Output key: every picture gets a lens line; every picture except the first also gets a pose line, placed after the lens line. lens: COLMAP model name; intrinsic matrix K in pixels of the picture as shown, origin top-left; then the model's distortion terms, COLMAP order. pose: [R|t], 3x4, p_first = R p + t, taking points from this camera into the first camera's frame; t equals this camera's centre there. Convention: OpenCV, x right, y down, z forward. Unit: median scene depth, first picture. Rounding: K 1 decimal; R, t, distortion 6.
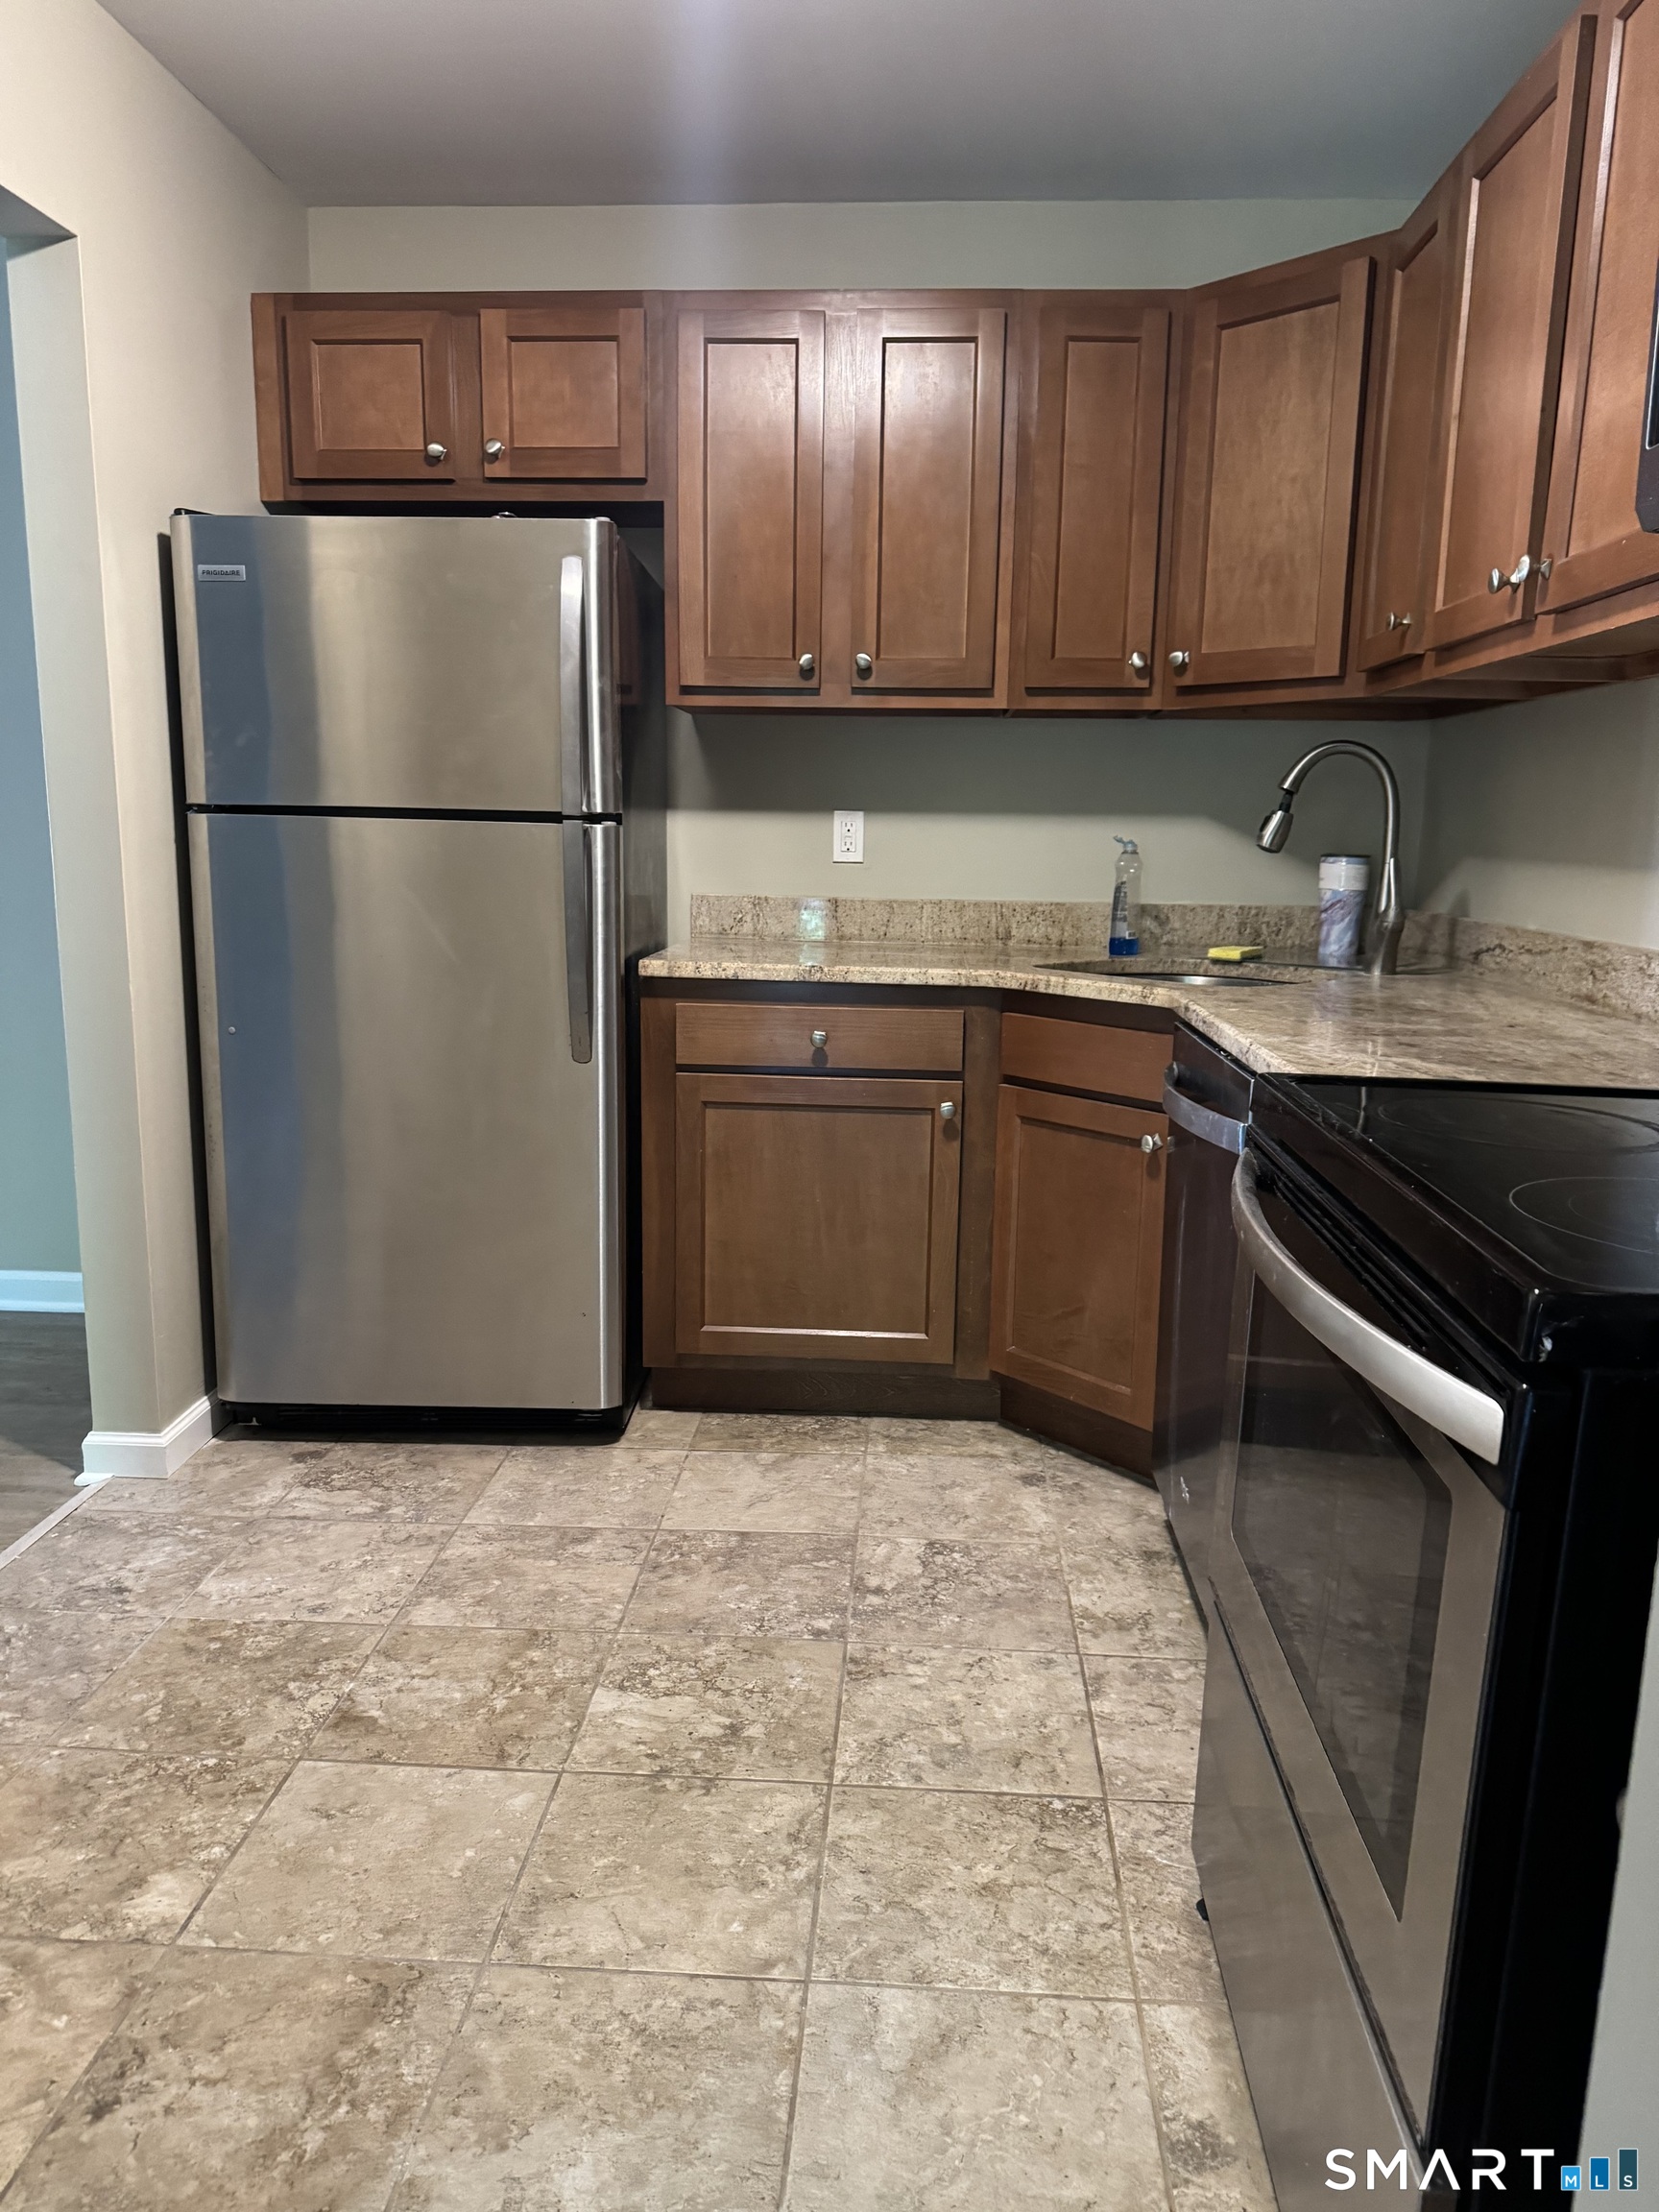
lens RADIAL K [[1542.1, 0, 782.3], [0, 1542.1, 1160.9], [0, 0, 1]] dist [0.036638, -0.045635]
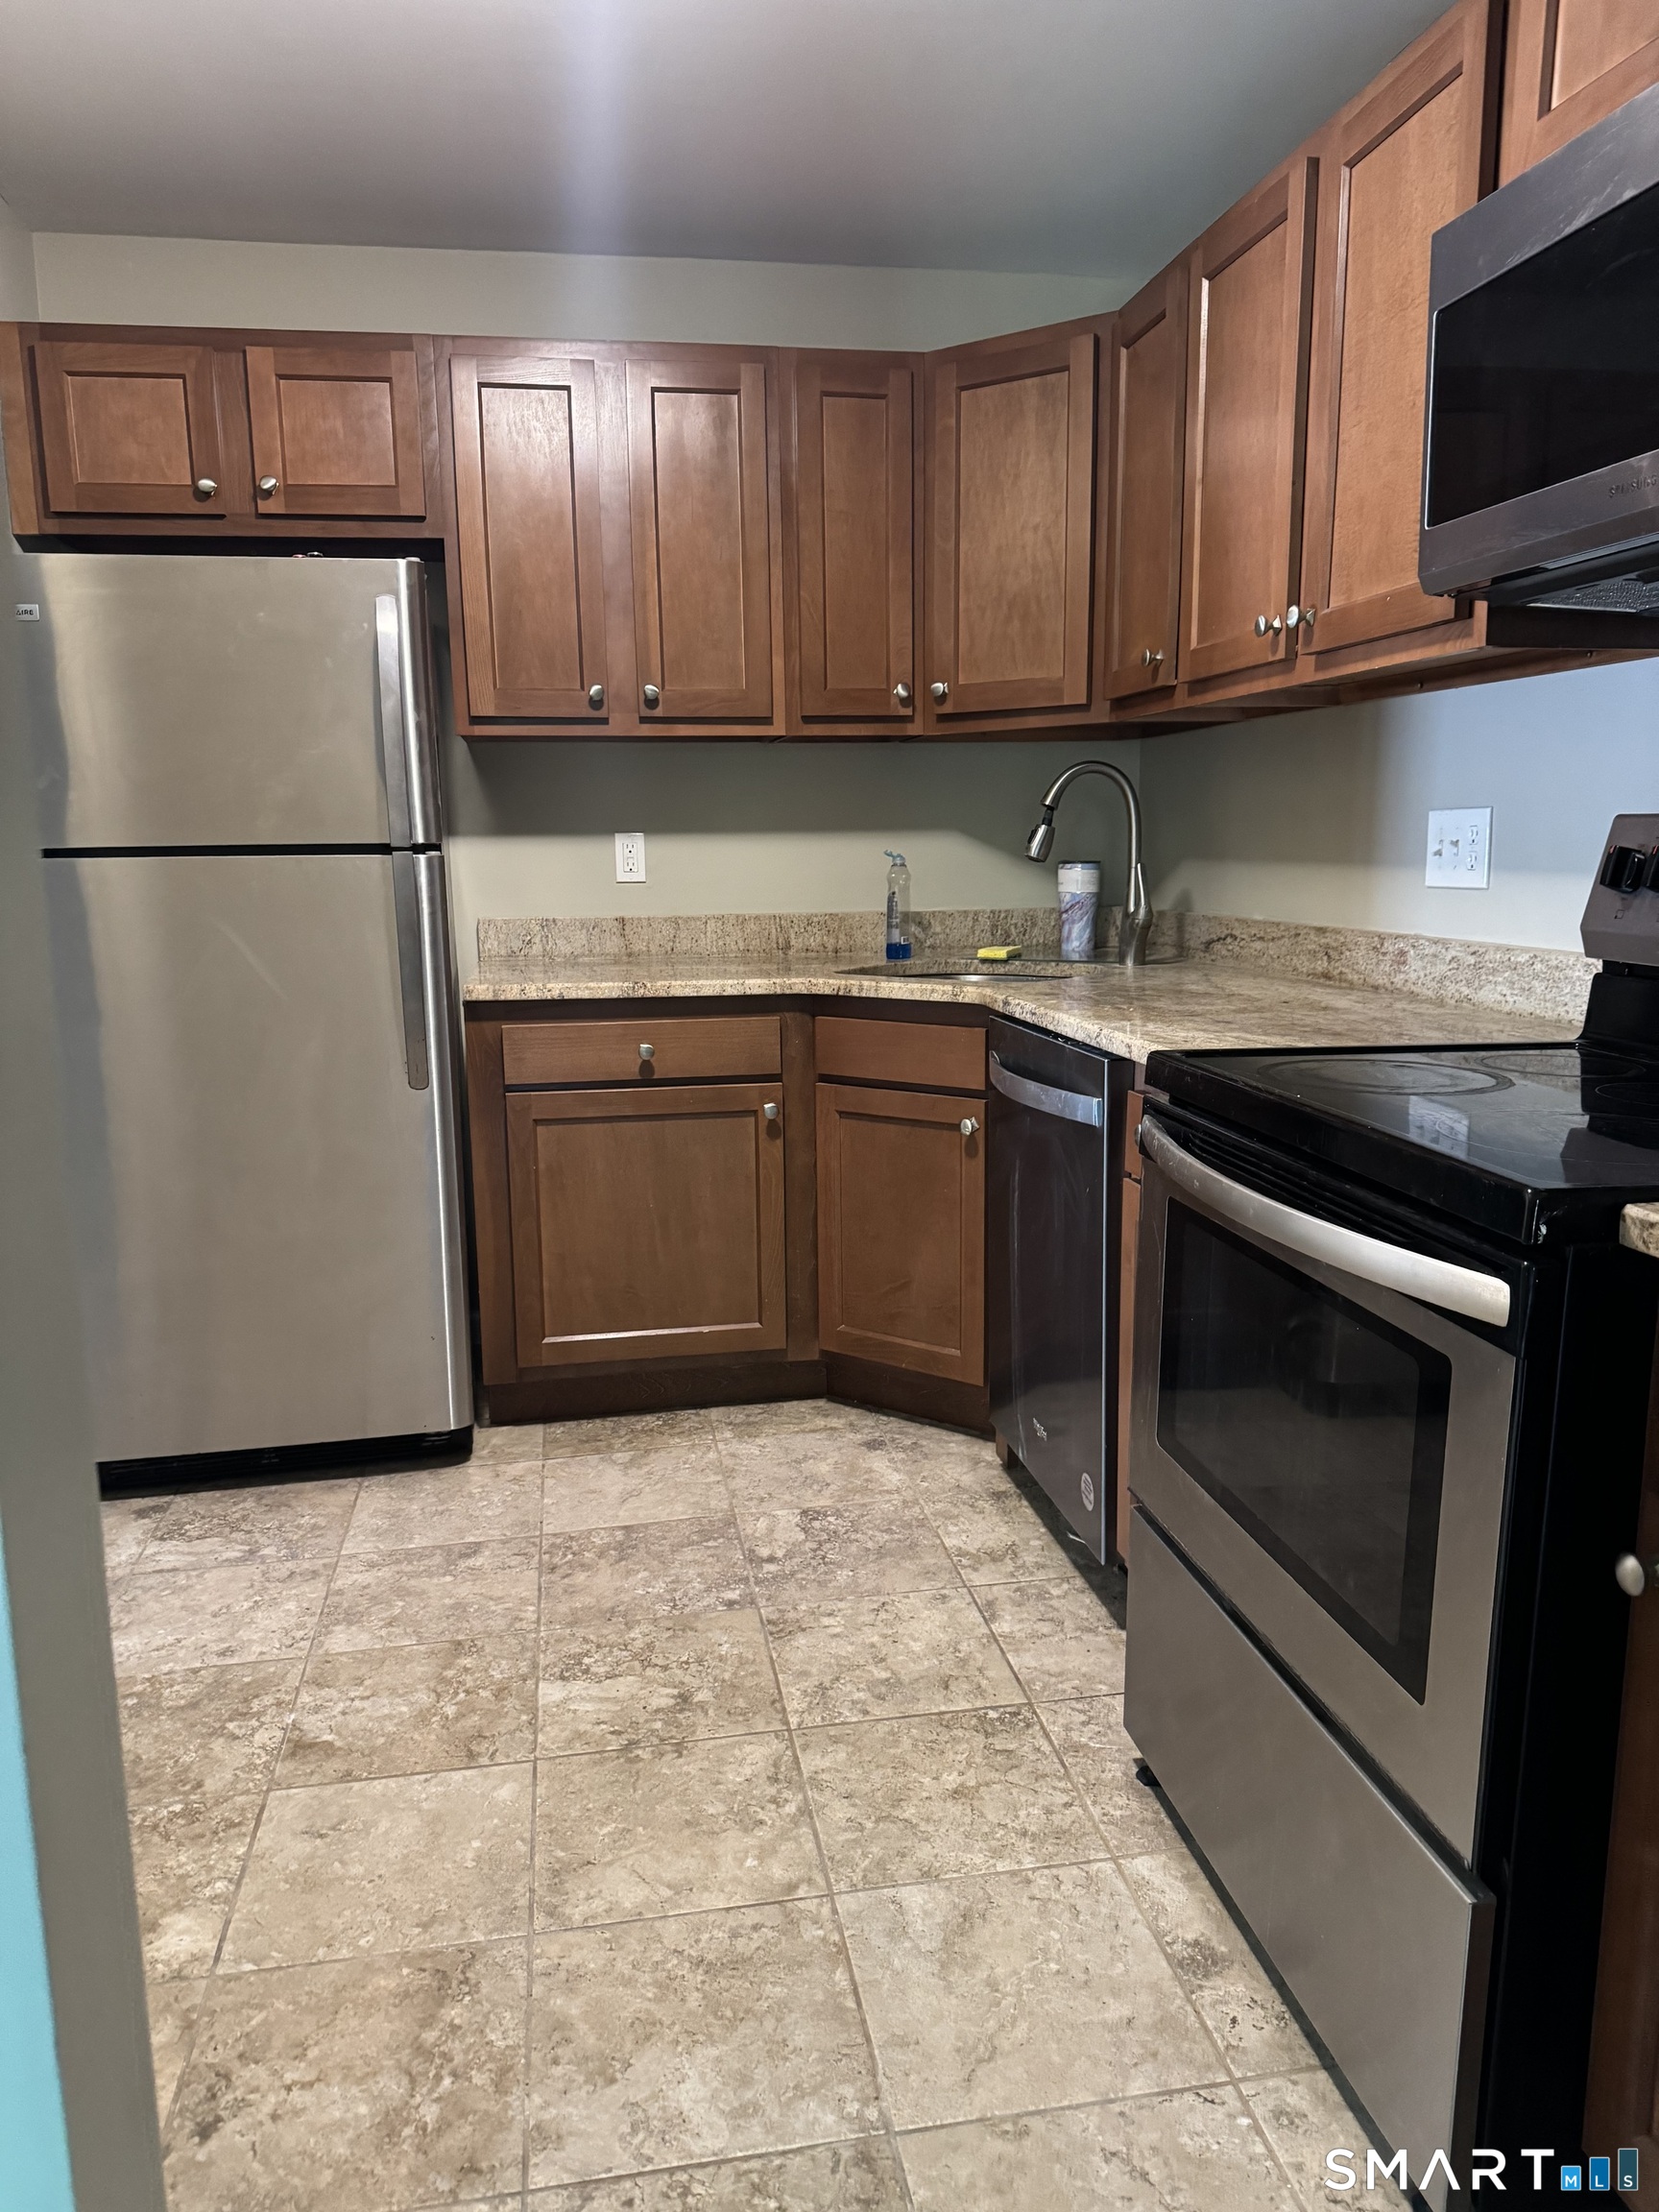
lens RADIAL K [[1542.1, 0, 782.3], [0, 1542.1, 1160.9], [0, 0, 1]] dist [0.036638, -0.045635]
pose [[0.973354, -0.076542, 0.216154, -0.159332], [0.078430, 0.996920, -0.000155, 0.003355], [-0.215476, 0.017104, 0.976359, -0.059828]]
